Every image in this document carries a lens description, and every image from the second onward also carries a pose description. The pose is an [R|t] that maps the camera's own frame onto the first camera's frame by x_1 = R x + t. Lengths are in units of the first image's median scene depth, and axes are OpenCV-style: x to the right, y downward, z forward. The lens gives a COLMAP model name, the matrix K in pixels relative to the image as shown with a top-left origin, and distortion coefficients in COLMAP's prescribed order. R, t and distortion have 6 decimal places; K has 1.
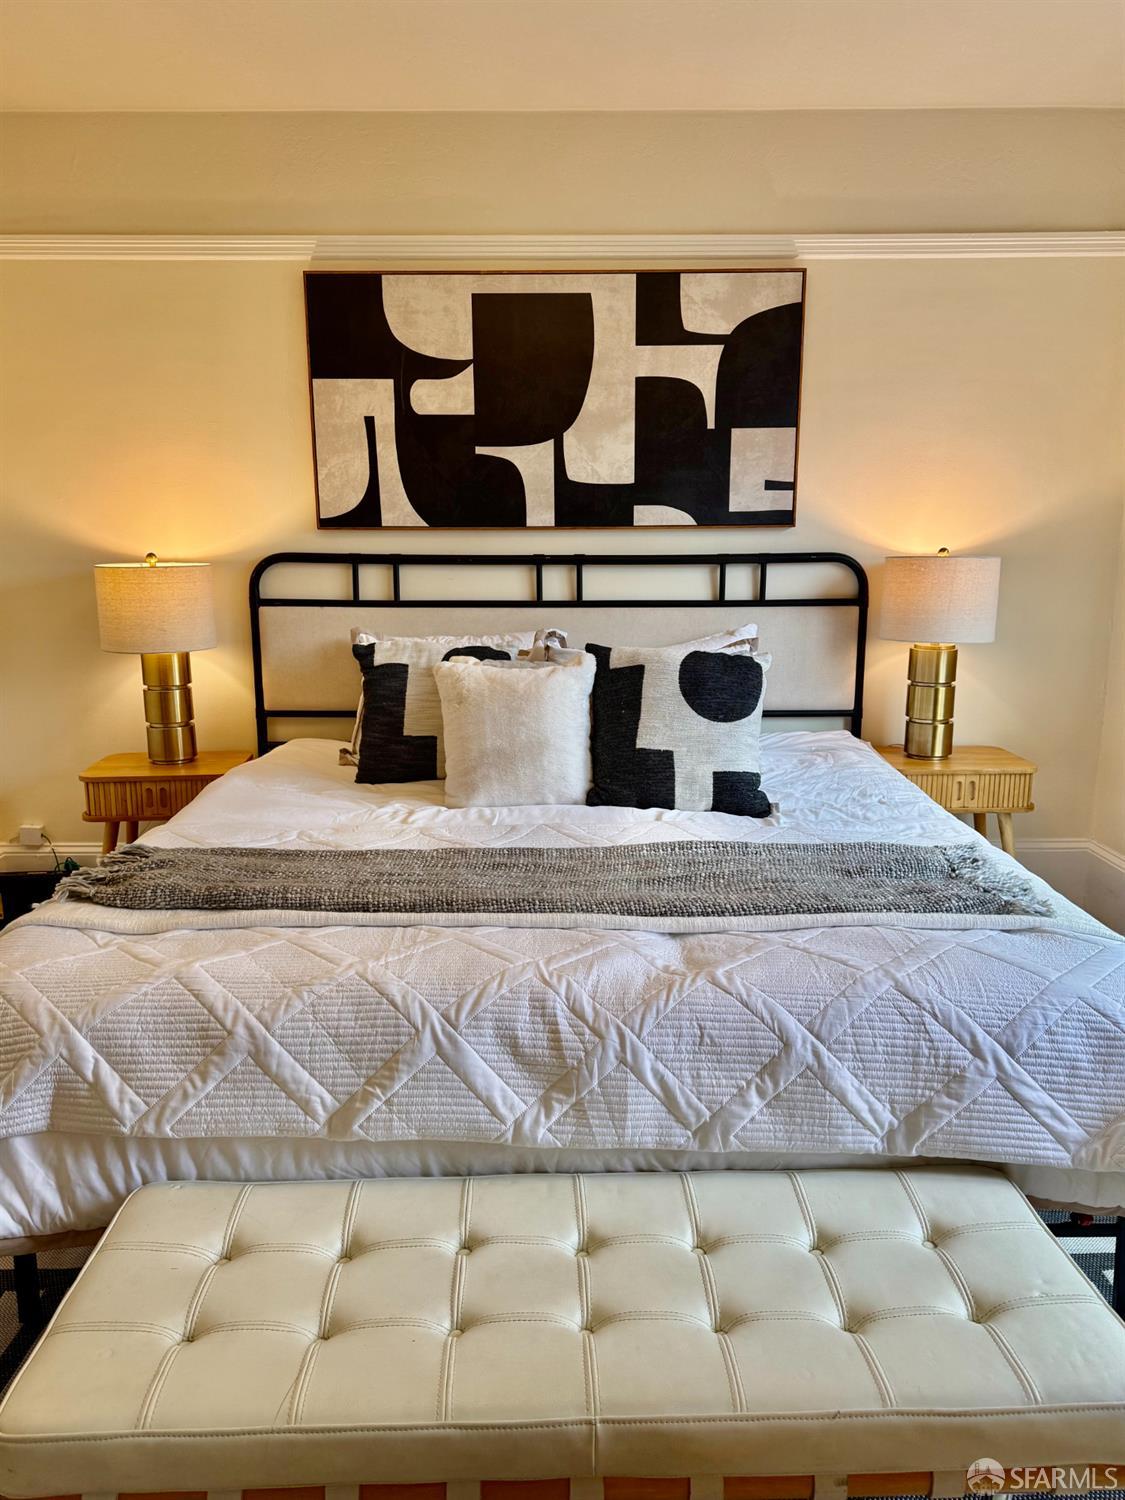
lens RADIAL K [[1080.2, 0, 561.2], [0, 1080.2, 754.6], [0, 0, 1]] dist [0.153506, -0.302774]
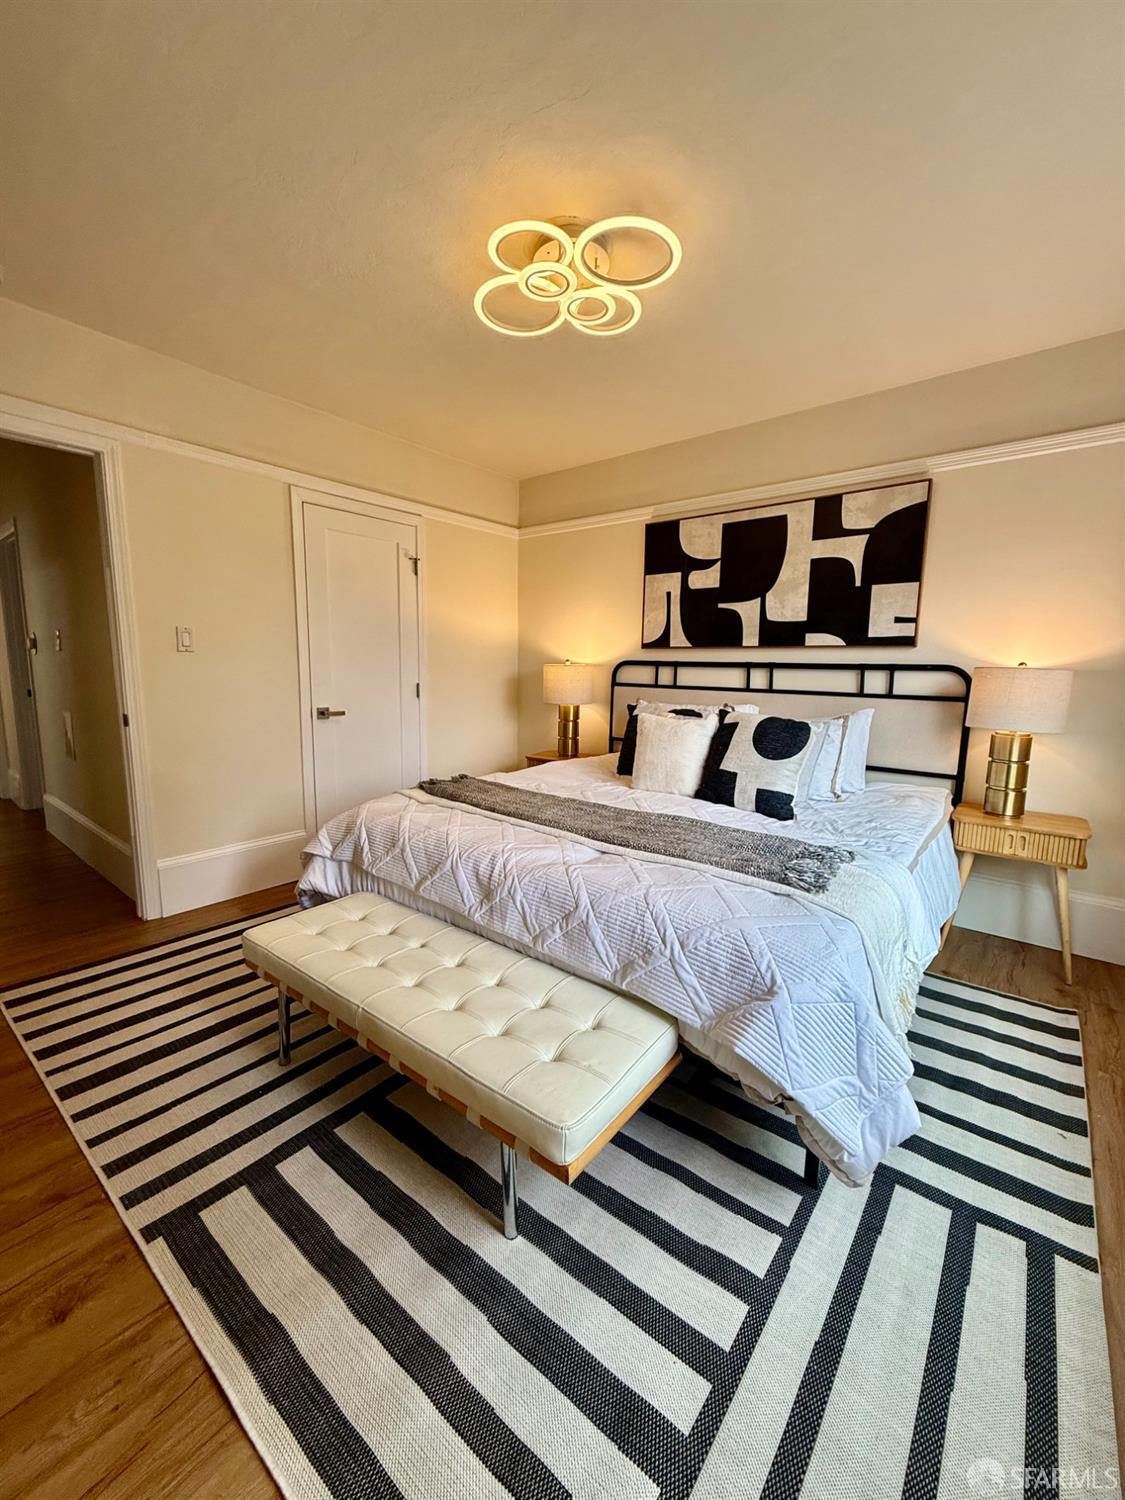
lens RADIAL K [[601.9, 0, 565.4], [0, 601.9, 747.3], [0, 0, 1]] dist [-0.001889, 0.006219]
pose [[0.769096, 0.102518, -0.630857, 0.391117], [-0.142621, 0.989692, -0.013042, 0.006161], [0.623017, 0.100004, 0.775789, 0.081226]]
